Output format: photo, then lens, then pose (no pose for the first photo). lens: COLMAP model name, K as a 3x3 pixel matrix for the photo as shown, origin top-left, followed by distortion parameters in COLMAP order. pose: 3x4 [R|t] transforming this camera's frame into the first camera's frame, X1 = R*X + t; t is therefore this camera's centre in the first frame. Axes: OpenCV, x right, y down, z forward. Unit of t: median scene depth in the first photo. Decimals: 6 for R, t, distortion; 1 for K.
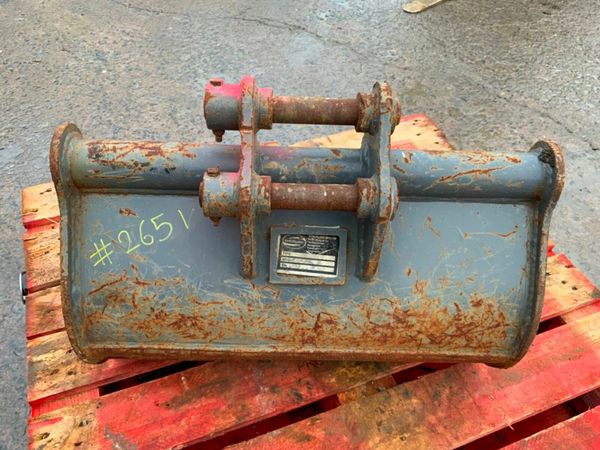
lens RADIAL K [[494.3, 0, 301.2], [0, 494.3, 226.1], [0, 0, 1]] dist [0.078683, -0.168997]
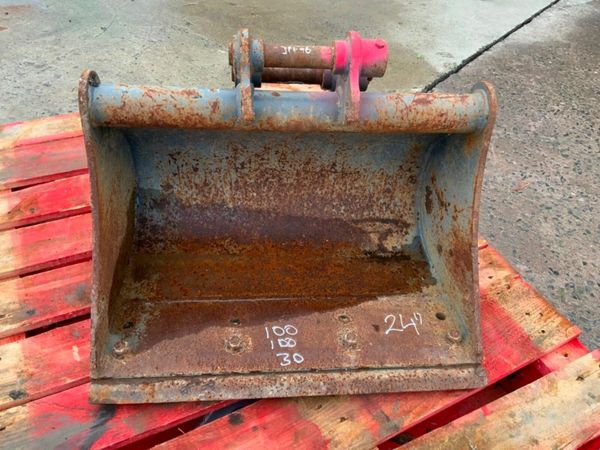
lens RADIAL K [[494.3, 0, 301.2], [0, 494.3, 226.1], [0, 0, 1]] dist [0.078683, -0.168997]
pose [[-0.989804, -0.045631, -0.134930, 0.133548], [-0.136442, 0.031818, 0.990137, -1.127963], [-0.040887, 0.998452, -0.037719, 1.145036]]
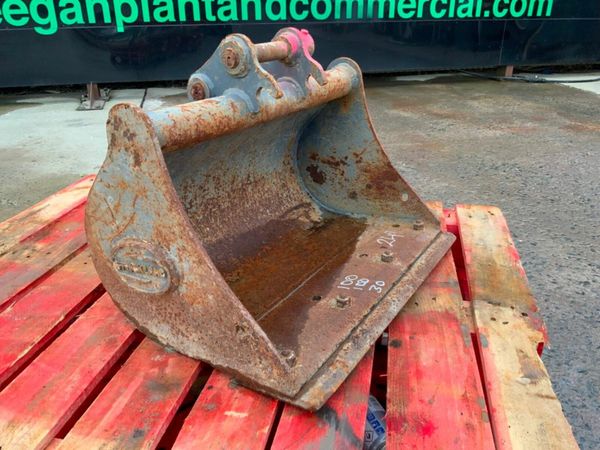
lens RADIAL K [[494.3, 0, 301.2], [0, 494.3, 226.1], [0, 0, 1]] dist [0.078683, -0.168997]
pose [[-0.553172, 0.302585, -0.776172, 1.014672], [-0.615438, 0.479504, 0.625549, -0.775295], [0.561460, 0.823722, -0.079026, 1.259566]]
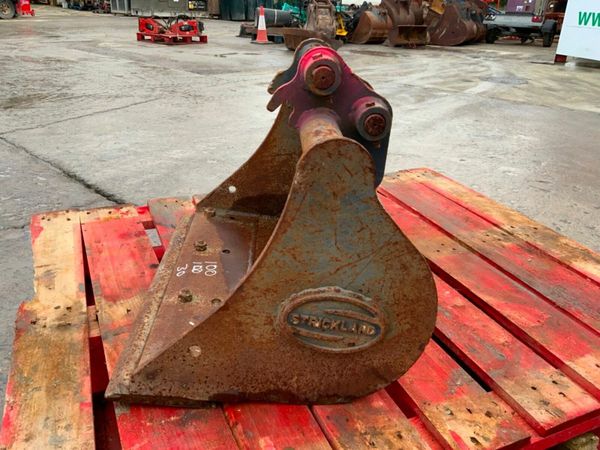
lens RADIAL K [[494.3, 0, 301.2], [0, 494.3, 226.1], [0, 0, 1]] dist [0.078683, -0.168997]
pose [[-0.023144, -0.472615, 0.880965, -1.111323], [0.686638, 0.632965, 0.357608, -0.376641], [-0.726631, 0.613180, 0.309866, 0.682680]]
